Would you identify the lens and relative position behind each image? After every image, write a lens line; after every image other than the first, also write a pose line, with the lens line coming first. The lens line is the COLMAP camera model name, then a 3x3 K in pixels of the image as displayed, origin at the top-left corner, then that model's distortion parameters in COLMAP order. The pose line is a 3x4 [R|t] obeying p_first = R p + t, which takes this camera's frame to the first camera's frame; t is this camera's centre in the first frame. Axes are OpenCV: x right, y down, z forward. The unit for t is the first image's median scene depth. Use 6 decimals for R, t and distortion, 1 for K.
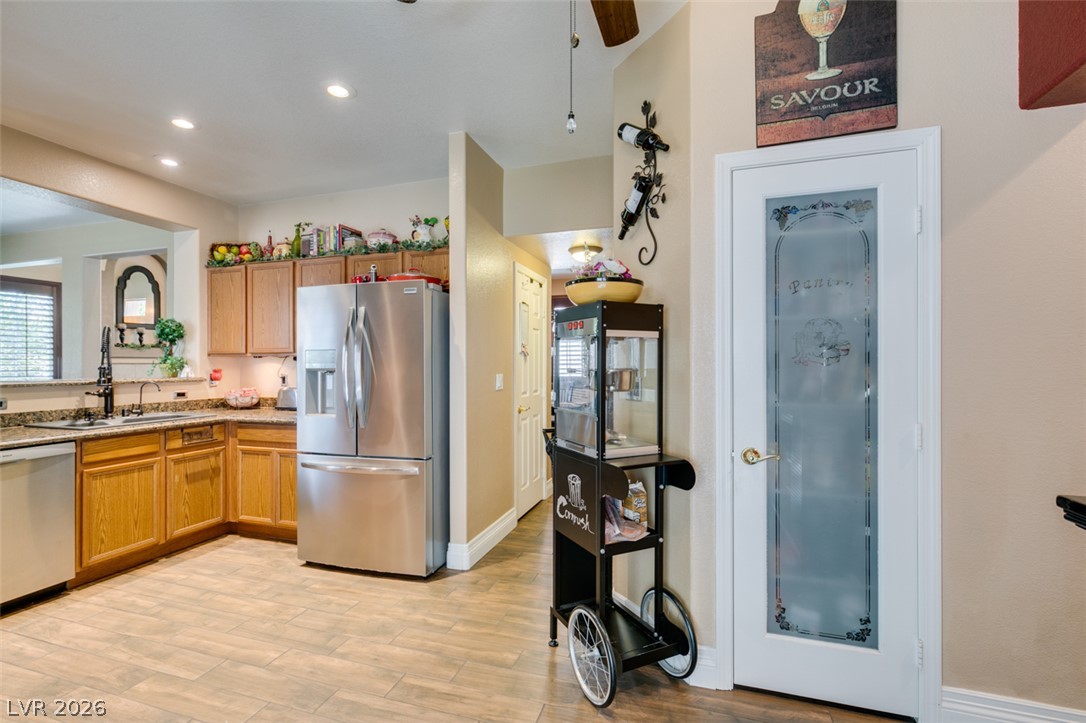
lens RADIAL K [[483.1, 0, 541.7], [0, 483.1, 363.9], [0, 0, 1]] dist [-0.005406, -0.000682]
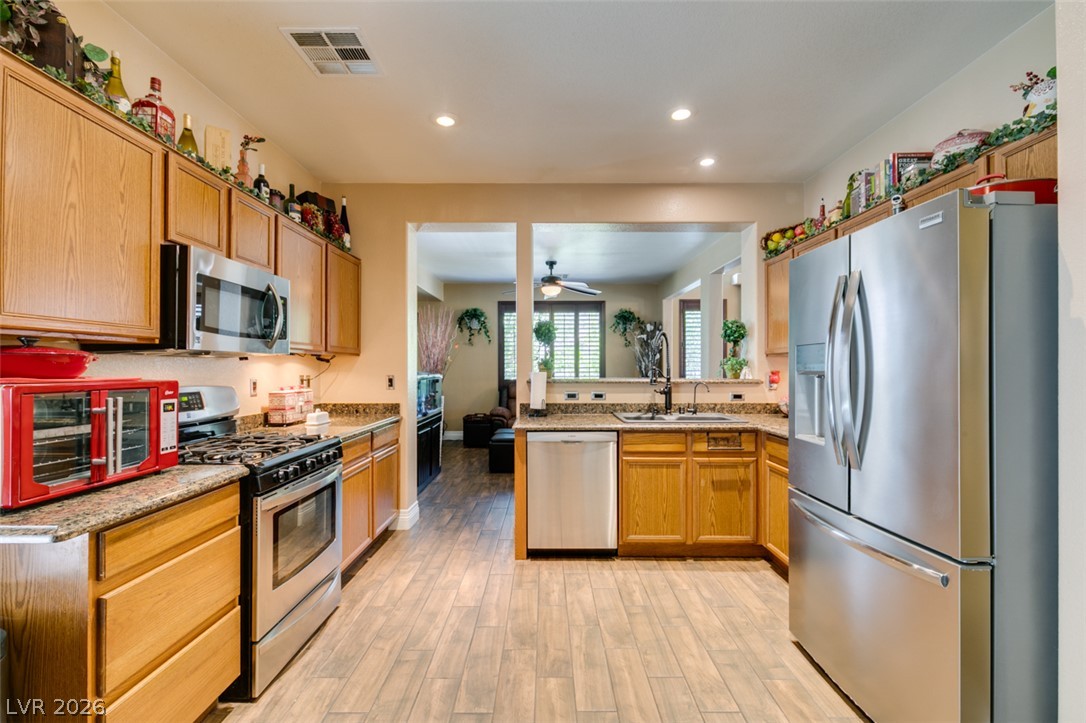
lens RADIAL K [[483.1, 0, 541.2], [0, 483.1, 365.9], [0, 0, 1]] dist [-0.005406, -0.000682]
pose [[0.294816, -0.000029, -0.955554, 0.076359], [0.001732, 0.999998, 0.000504, 0.000657], [0.955553, -0.001804, 0.294815, 0.385722]]
